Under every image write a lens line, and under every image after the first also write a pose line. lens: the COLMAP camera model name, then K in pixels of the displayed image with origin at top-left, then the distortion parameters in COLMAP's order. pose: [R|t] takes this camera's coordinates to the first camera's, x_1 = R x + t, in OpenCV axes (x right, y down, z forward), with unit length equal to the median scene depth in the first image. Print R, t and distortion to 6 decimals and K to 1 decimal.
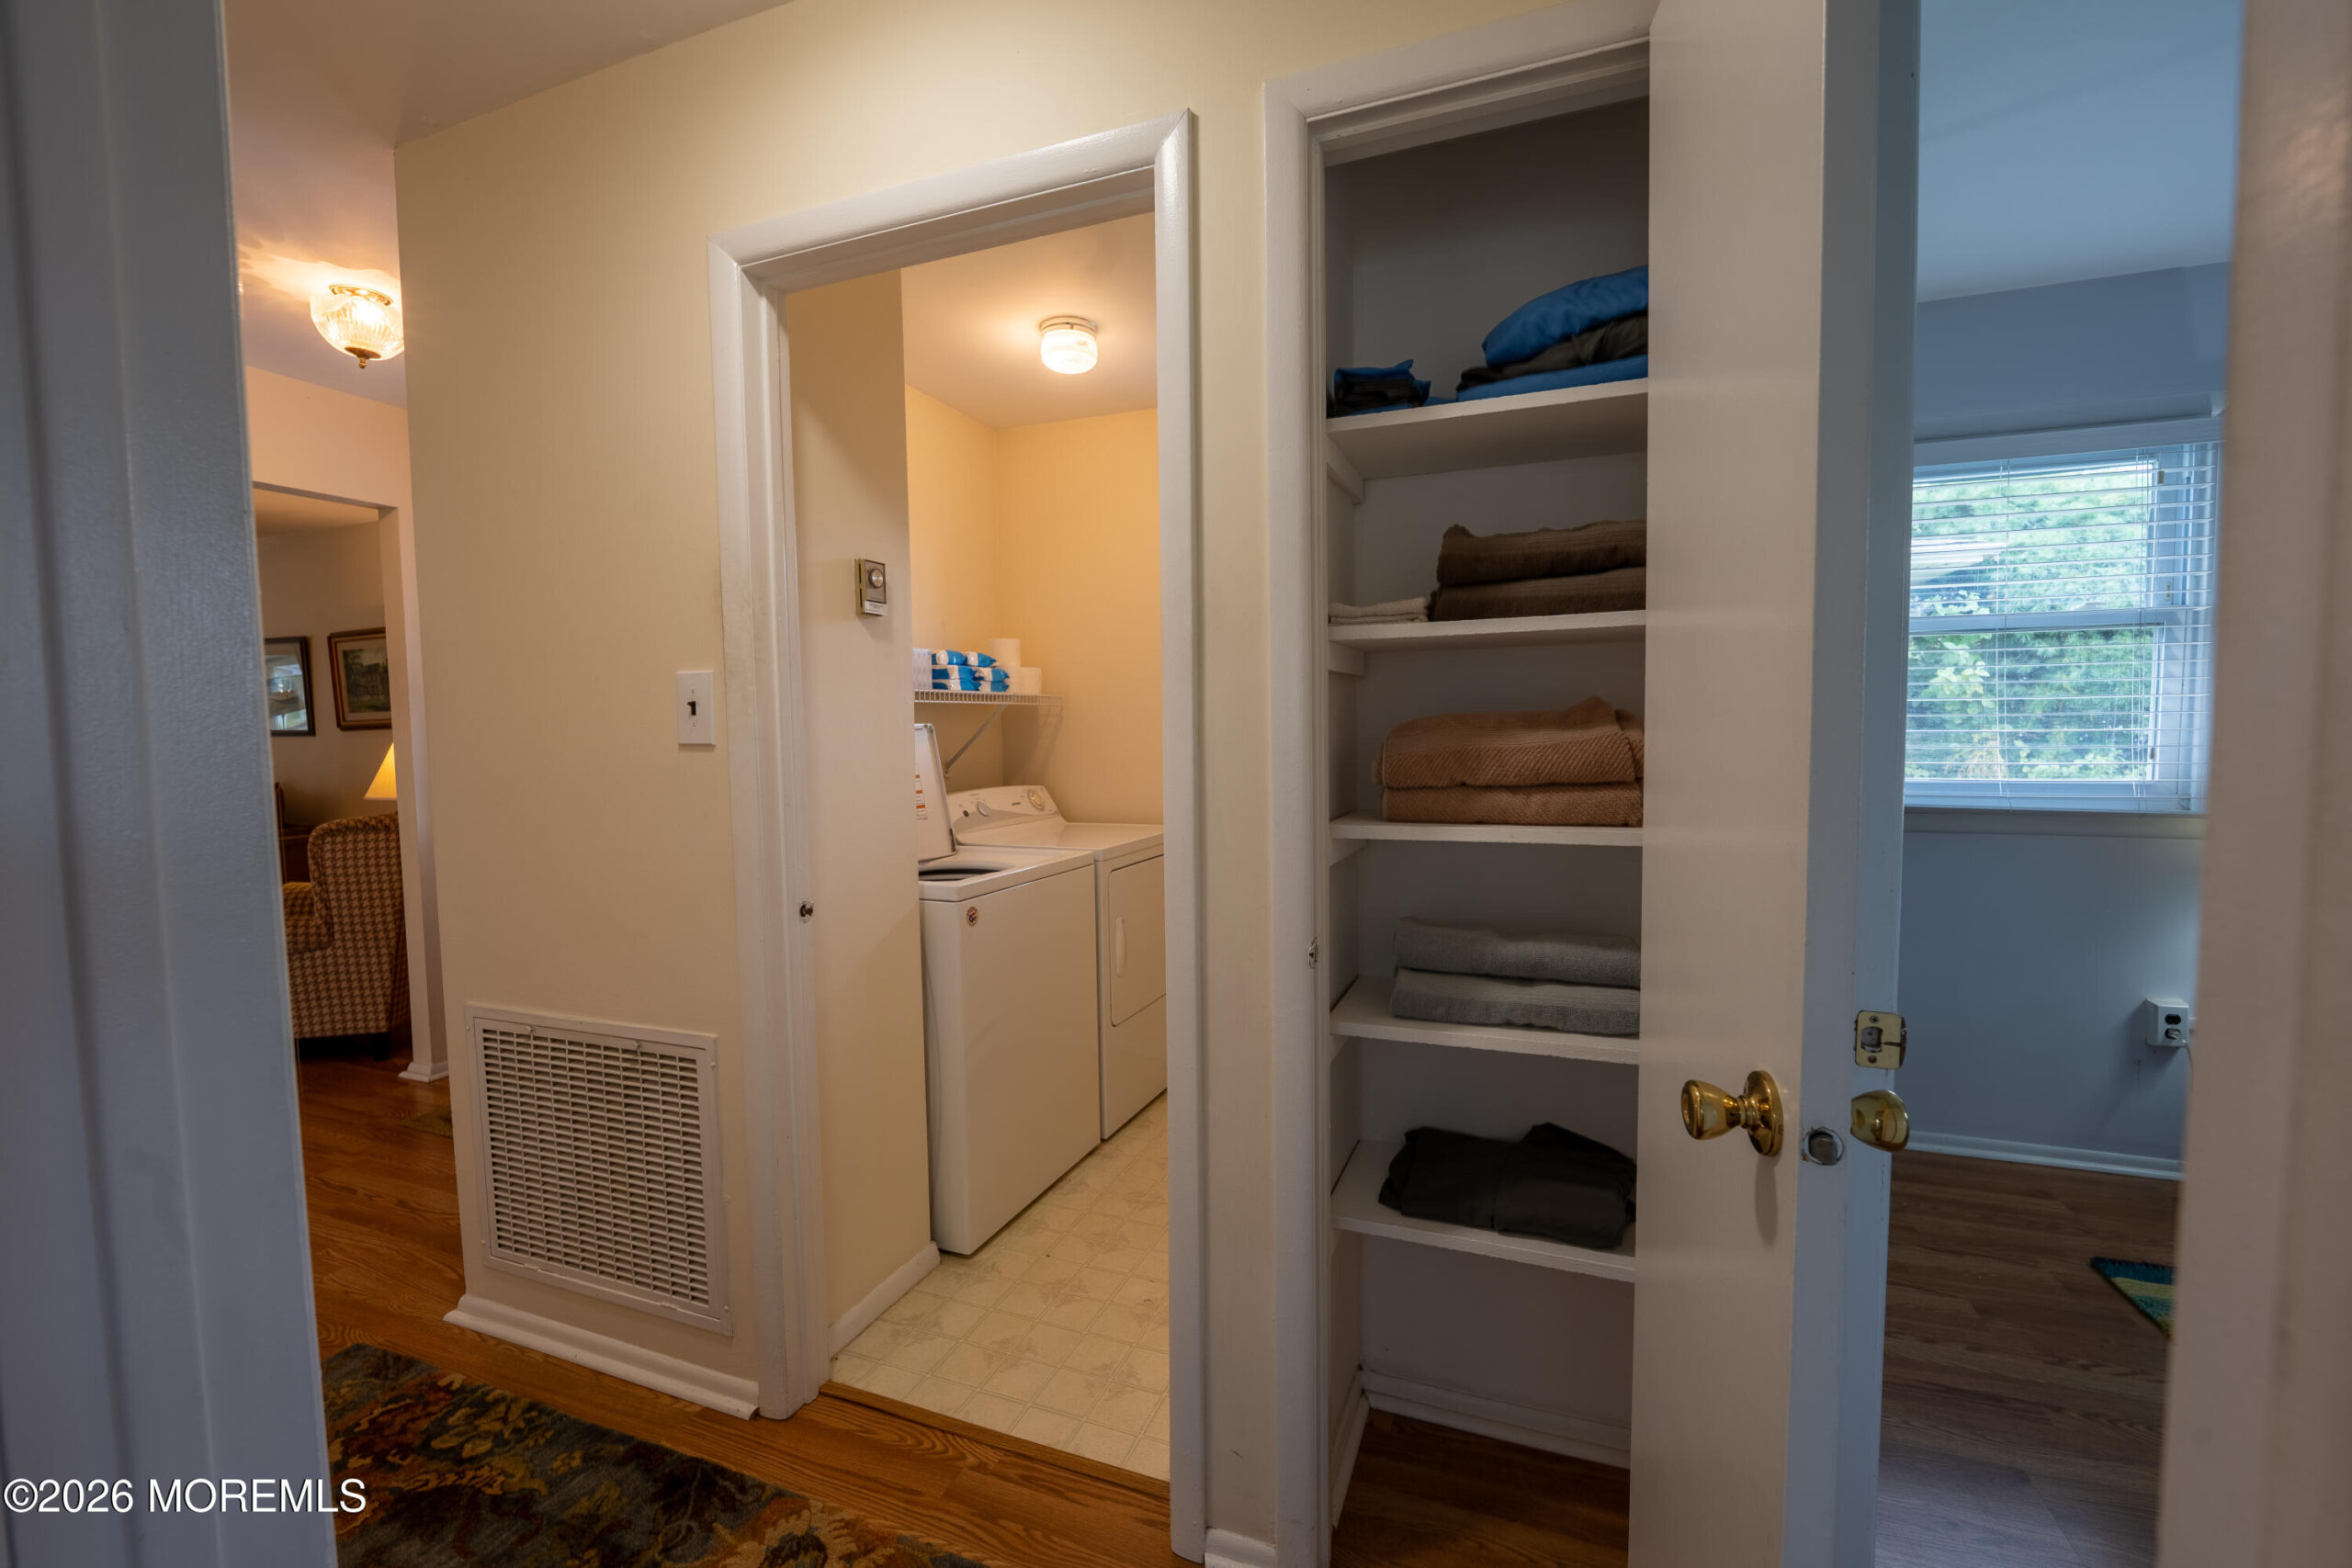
lens RADIAL K [[951.4, 0, 1174.2], [0, 951.4, 793.9], [0, 0, 1]] dist [-0.010846, -0.001340]
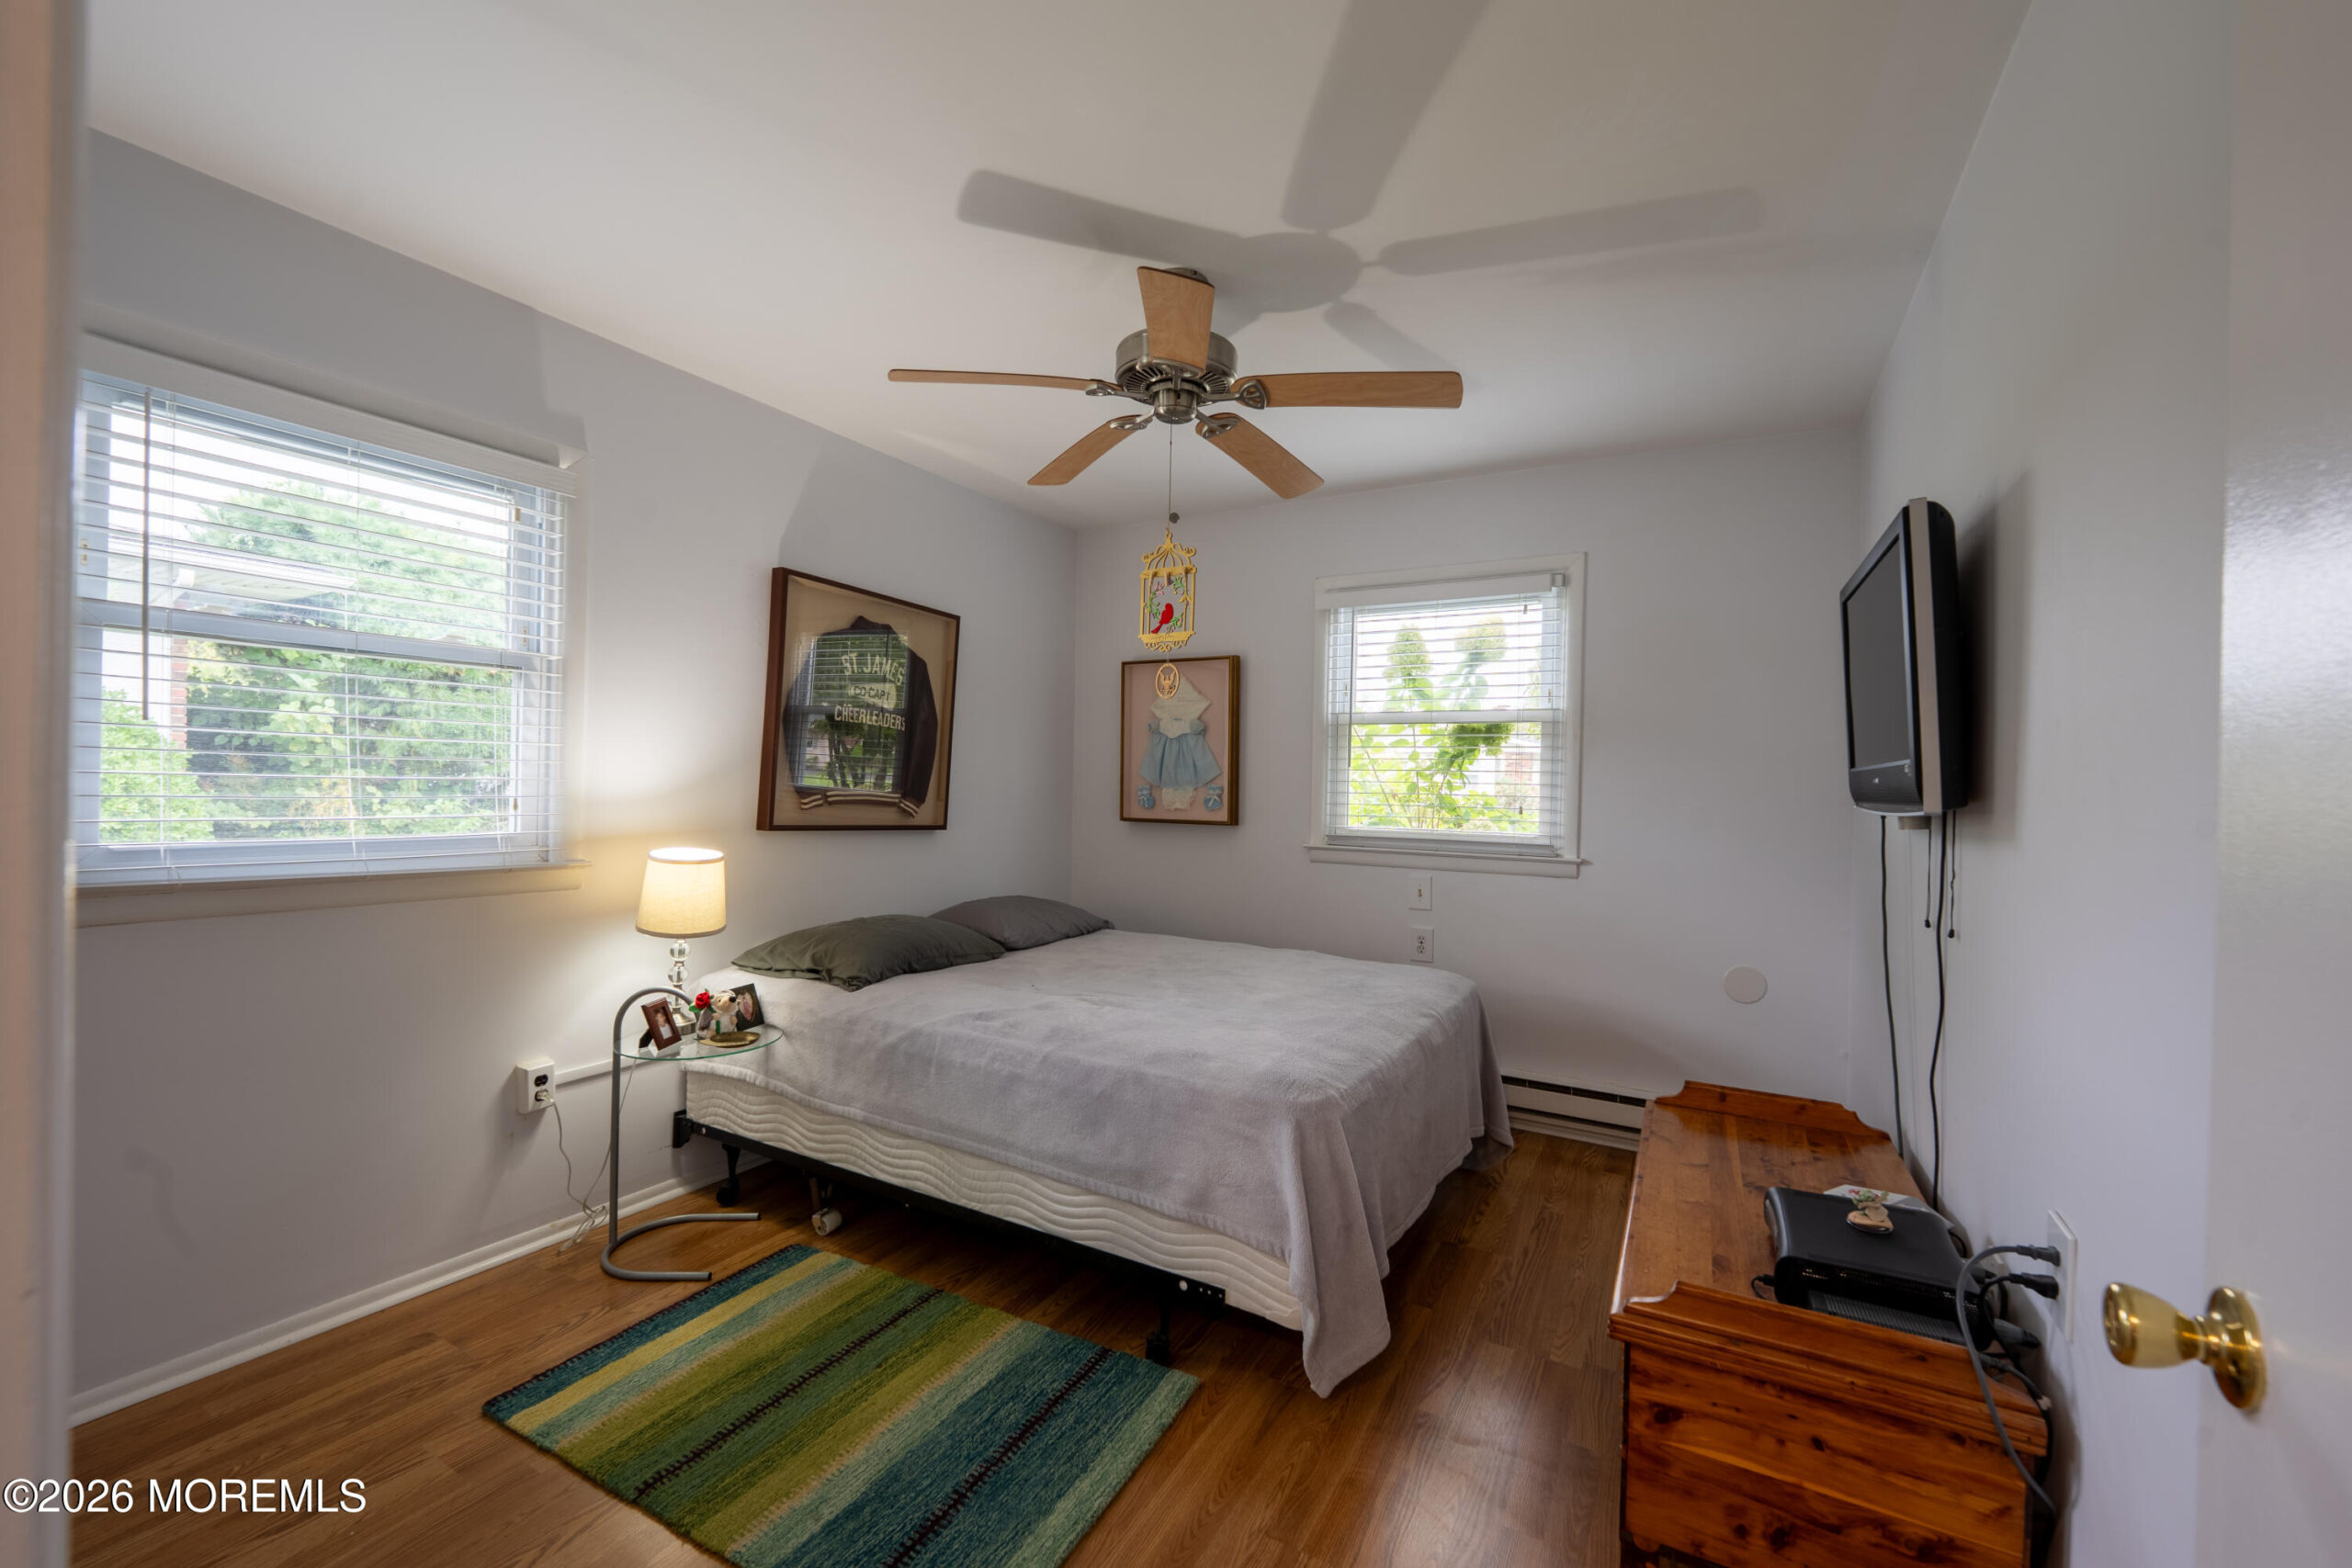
lens RADIAL K [[951.4, 0, 1159.8], [0, 951.4, 783.8], [0, 0, 1]] dist [-0.010846, -0.001340]
pose [[0.143091, 0.015760, 0.989584, 0.125271], [0.040903, 0.998925, -0.021823, -0.010437], [-0.988864, 0.043599, 0.142293, 0.144013]]
